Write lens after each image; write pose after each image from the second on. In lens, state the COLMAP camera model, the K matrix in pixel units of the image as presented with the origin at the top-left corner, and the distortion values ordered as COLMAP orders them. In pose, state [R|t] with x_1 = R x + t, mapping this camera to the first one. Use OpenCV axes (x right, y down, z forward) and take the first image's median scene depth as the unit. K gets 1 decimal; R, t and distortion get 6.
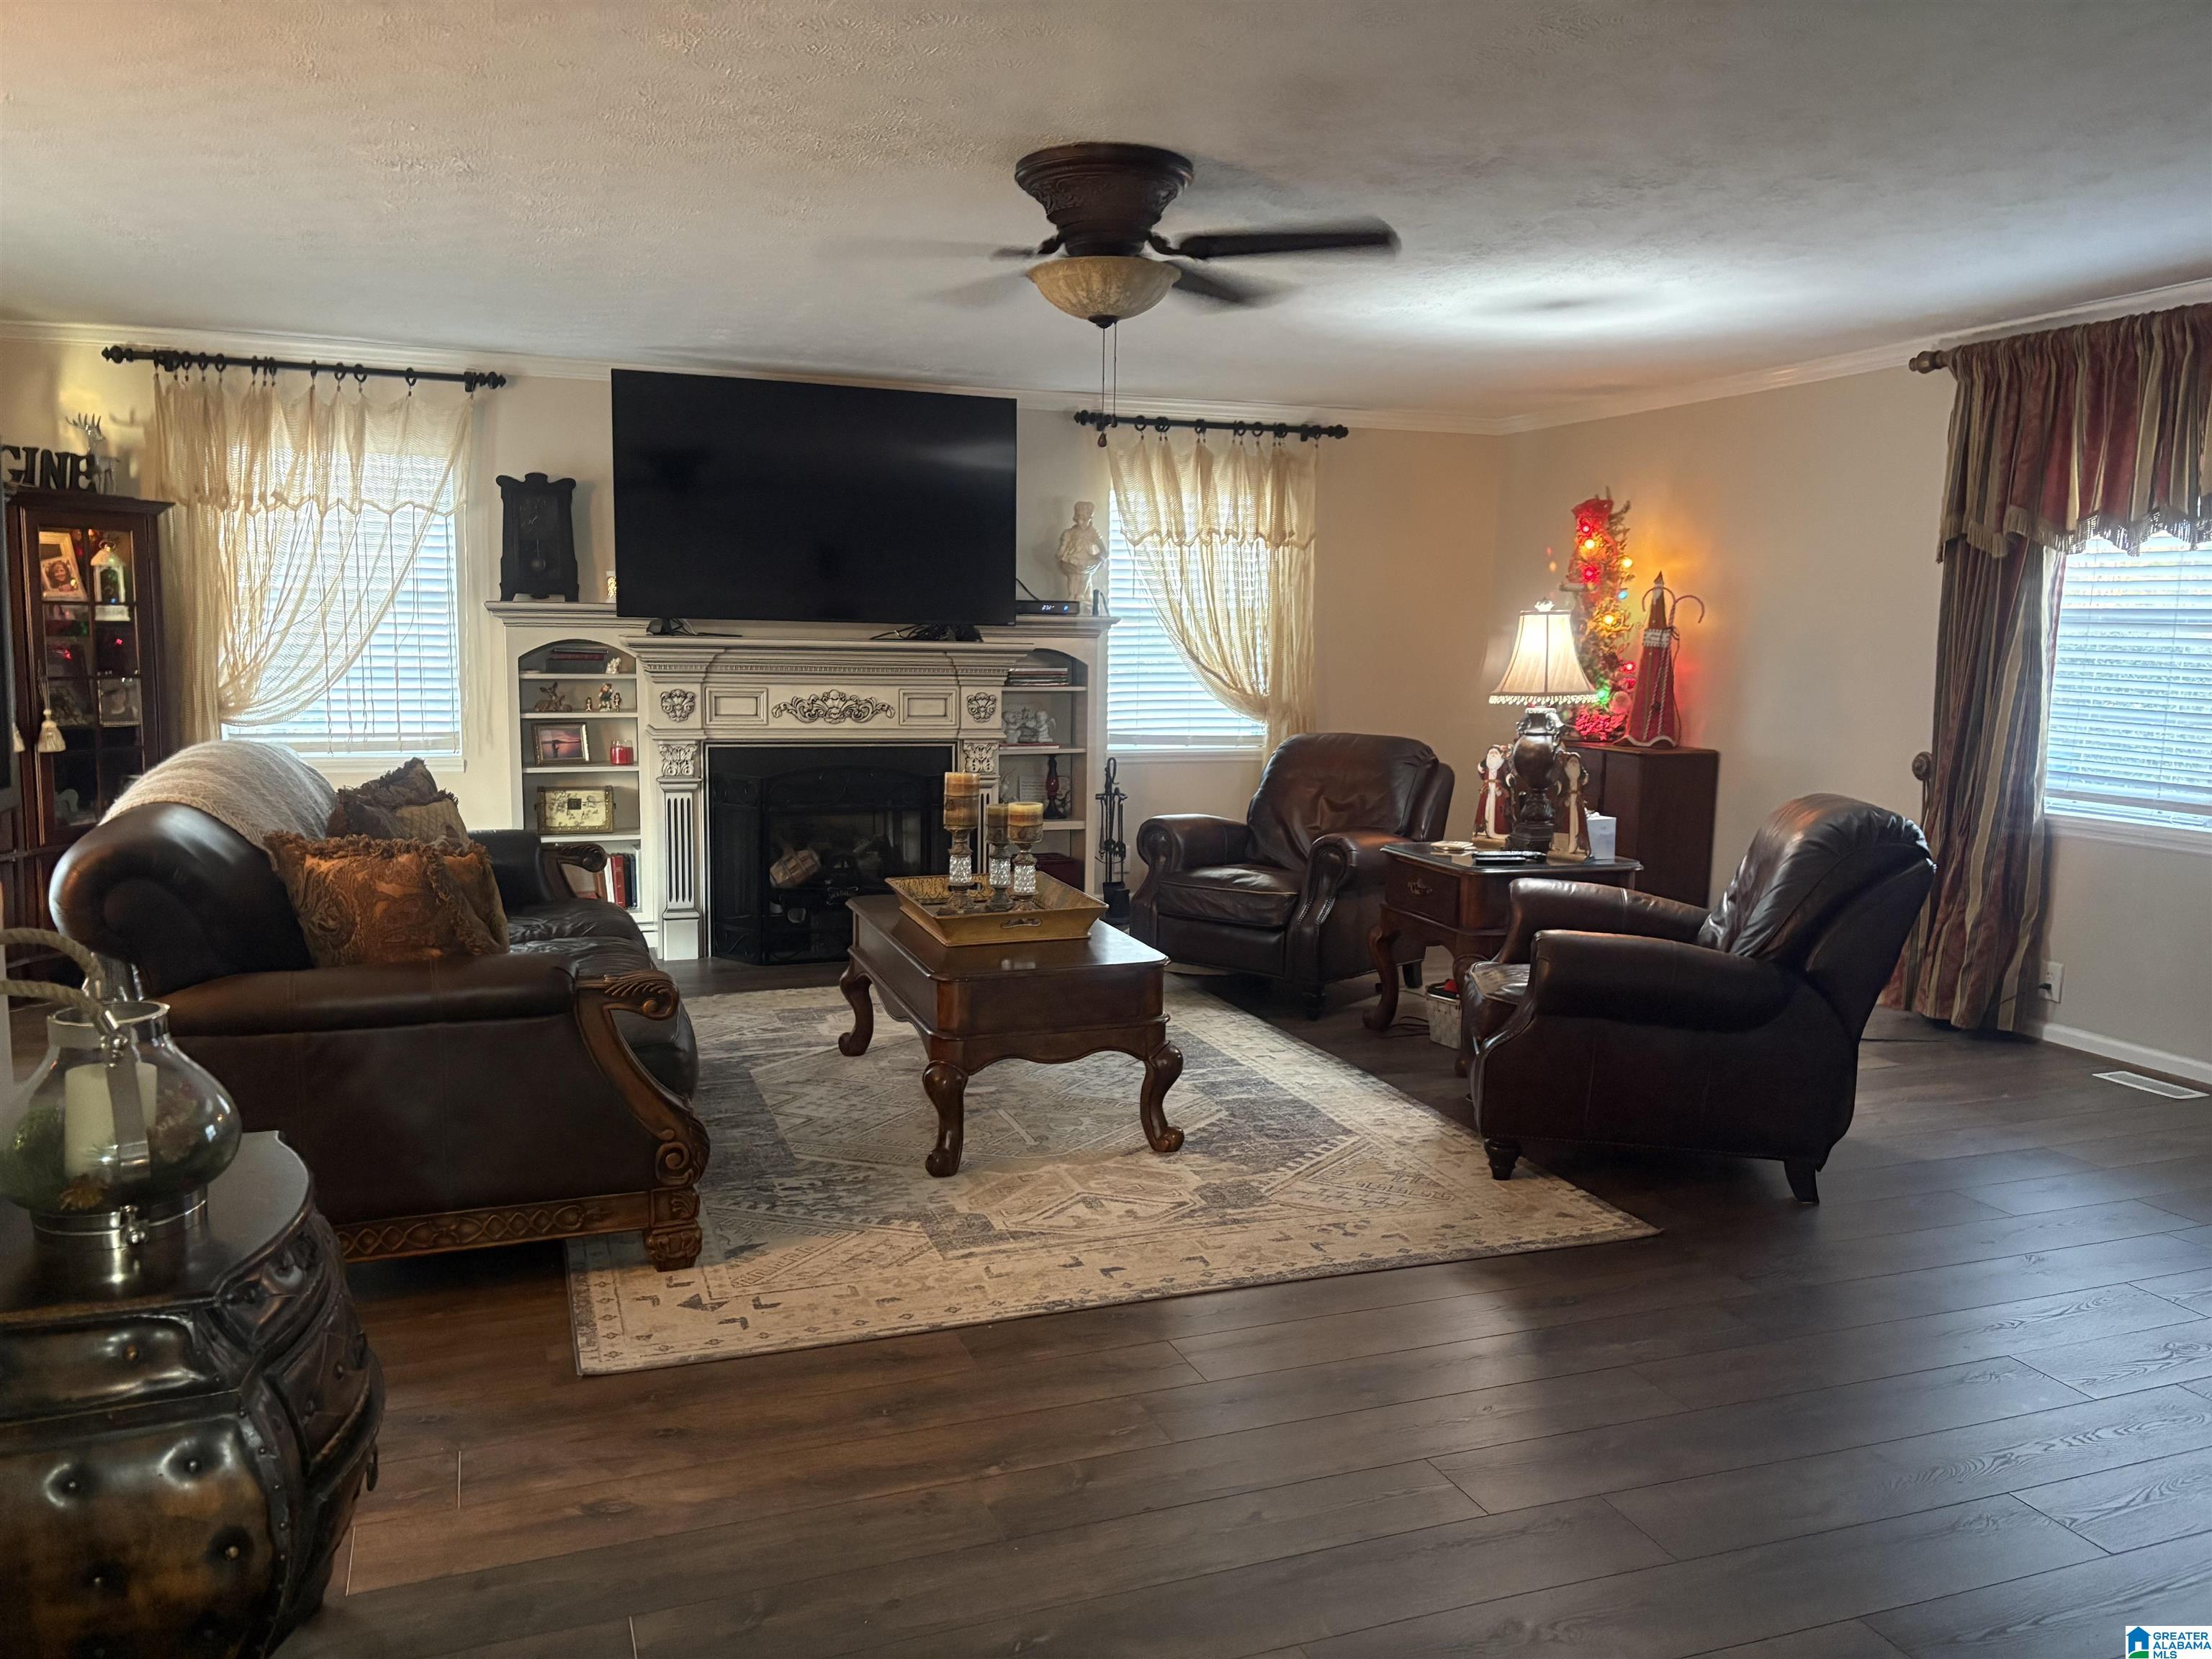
lens RADIAL K [[1648.9, 0, 1083.3], [0, 1648.9, 853.3], [0, 0, 1]] dist [0.038220, -0.037396]
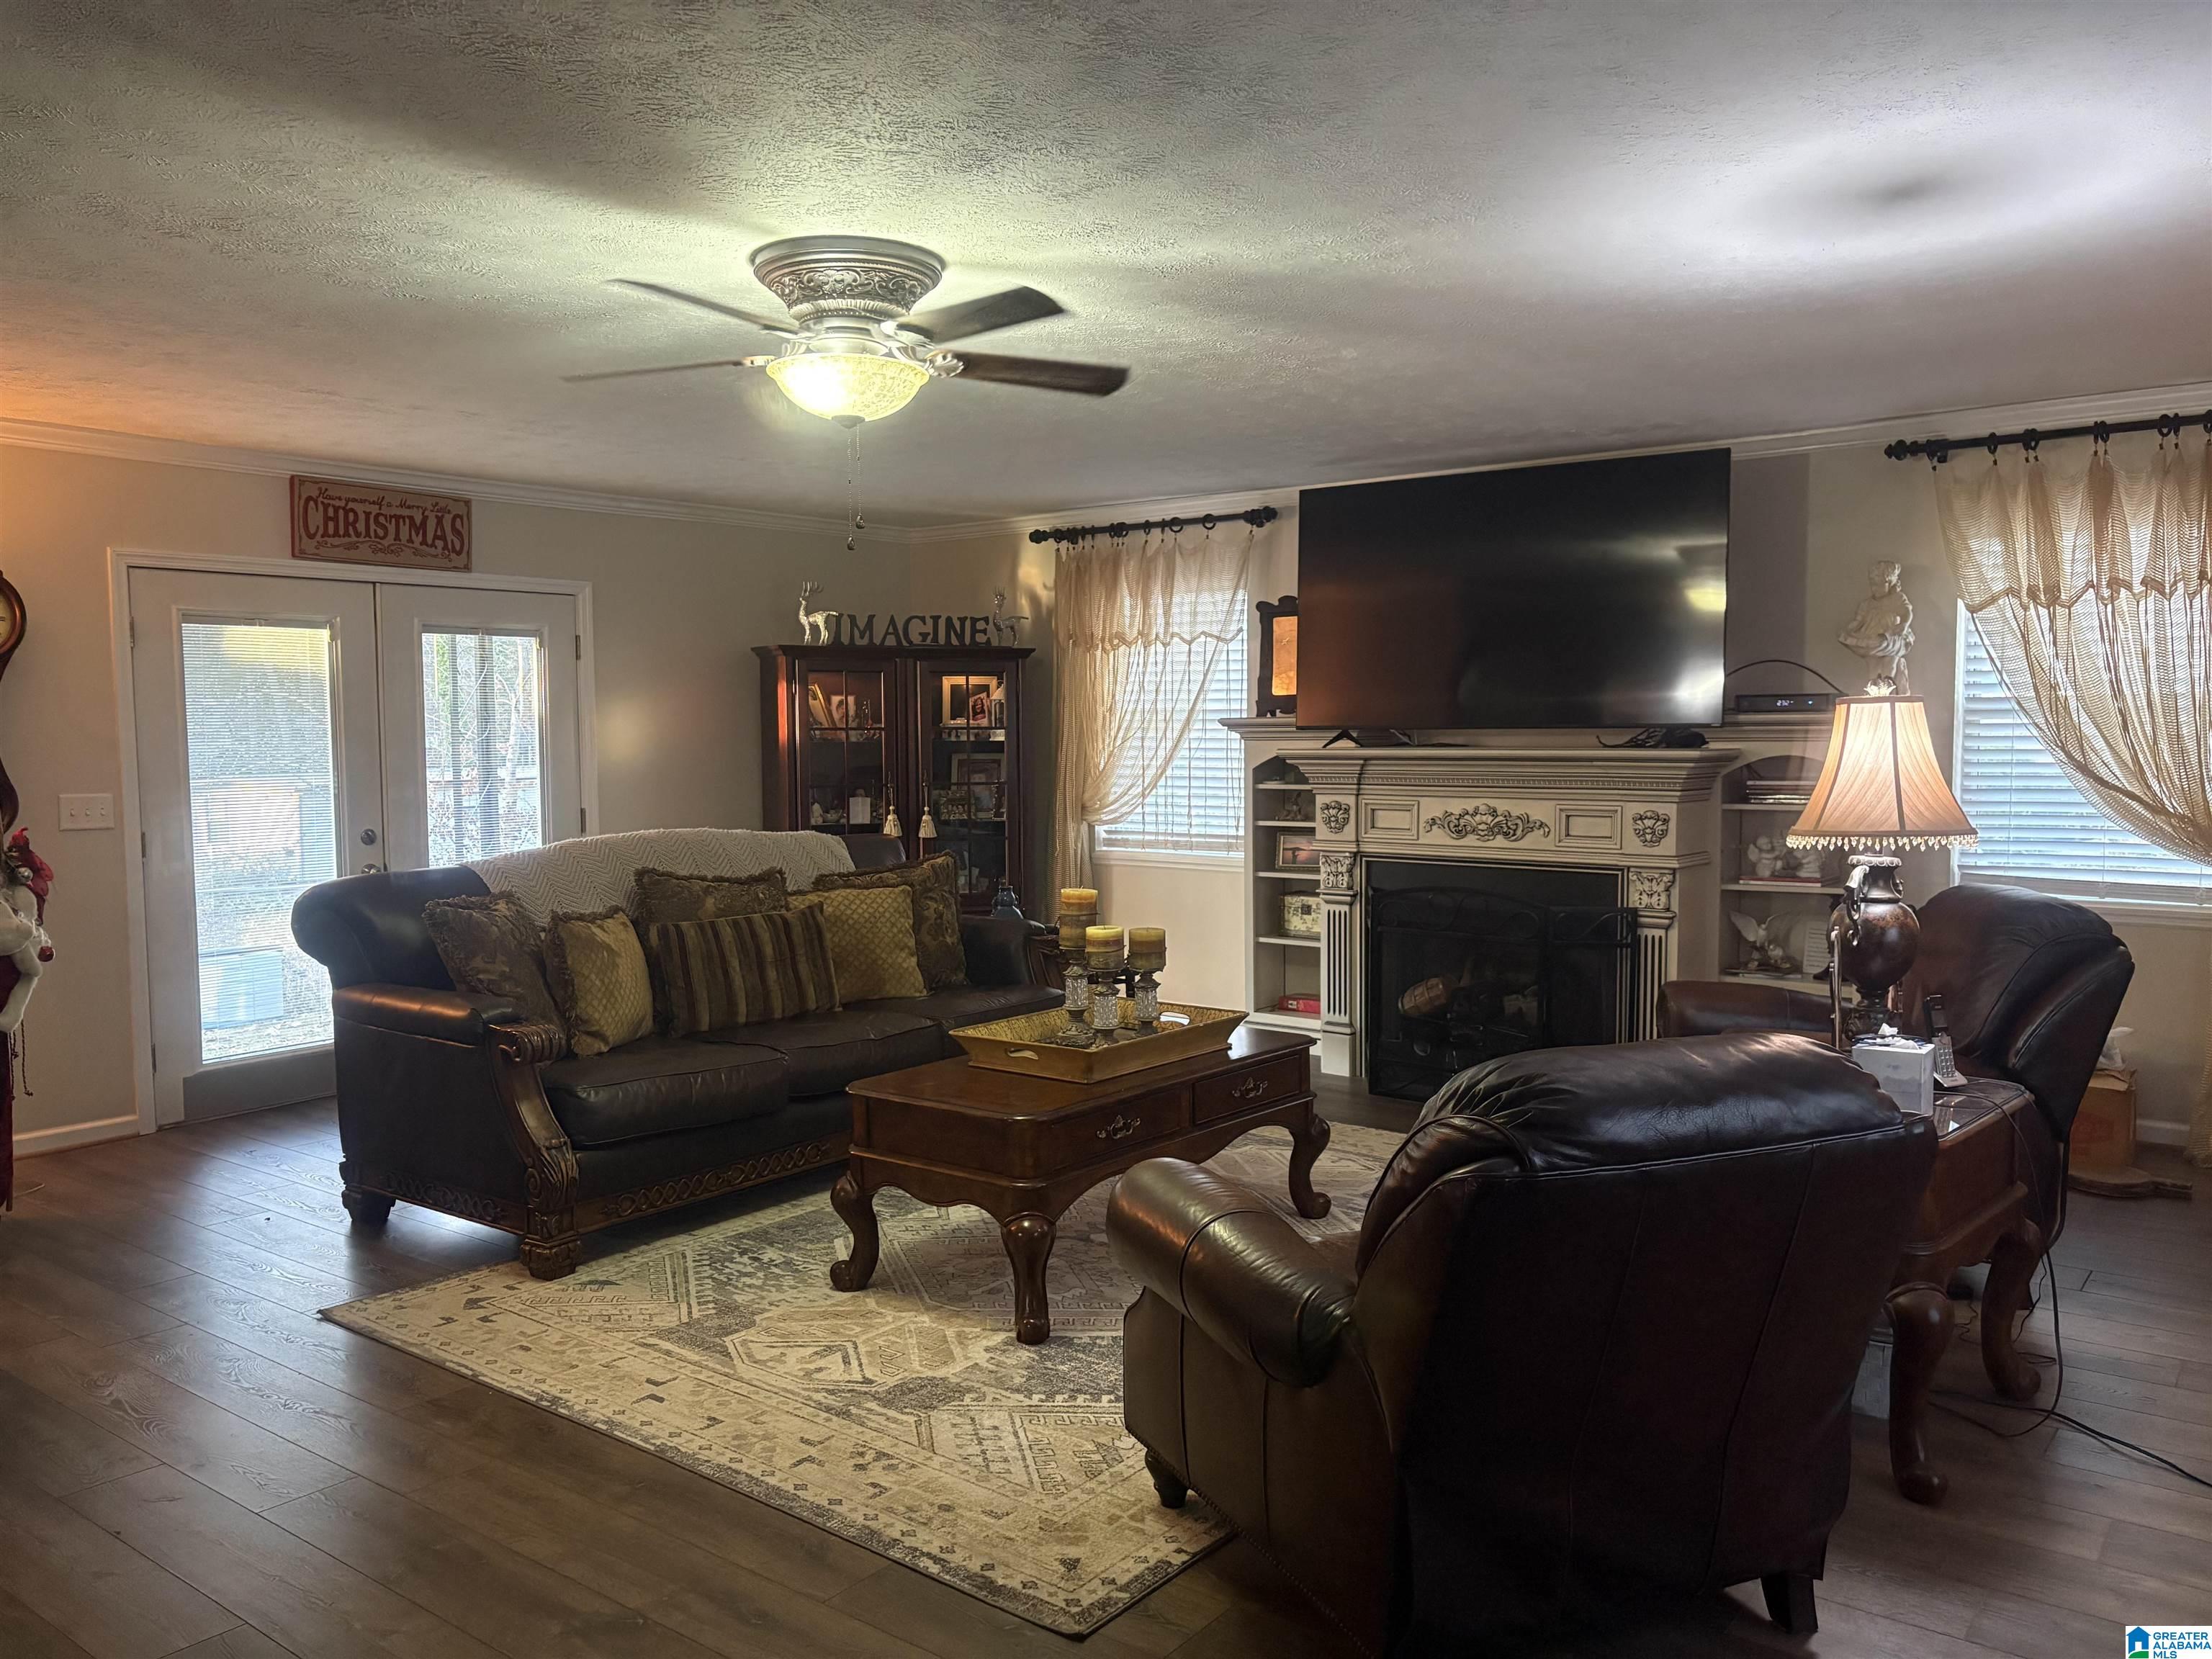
lens RADIAL K [[1648.9, 0, 1090.4], [0, 1648.9, 827.8], [0, 0, 1]] dist [0.038220, -0.037396]
pose [[0.532077, 0.032824, -0.846059, 0.512237], [-0.099271, 0.994775, -0.023837, -0.044548], [0.840856, 0.096672, 0.532556, 0.350566]]
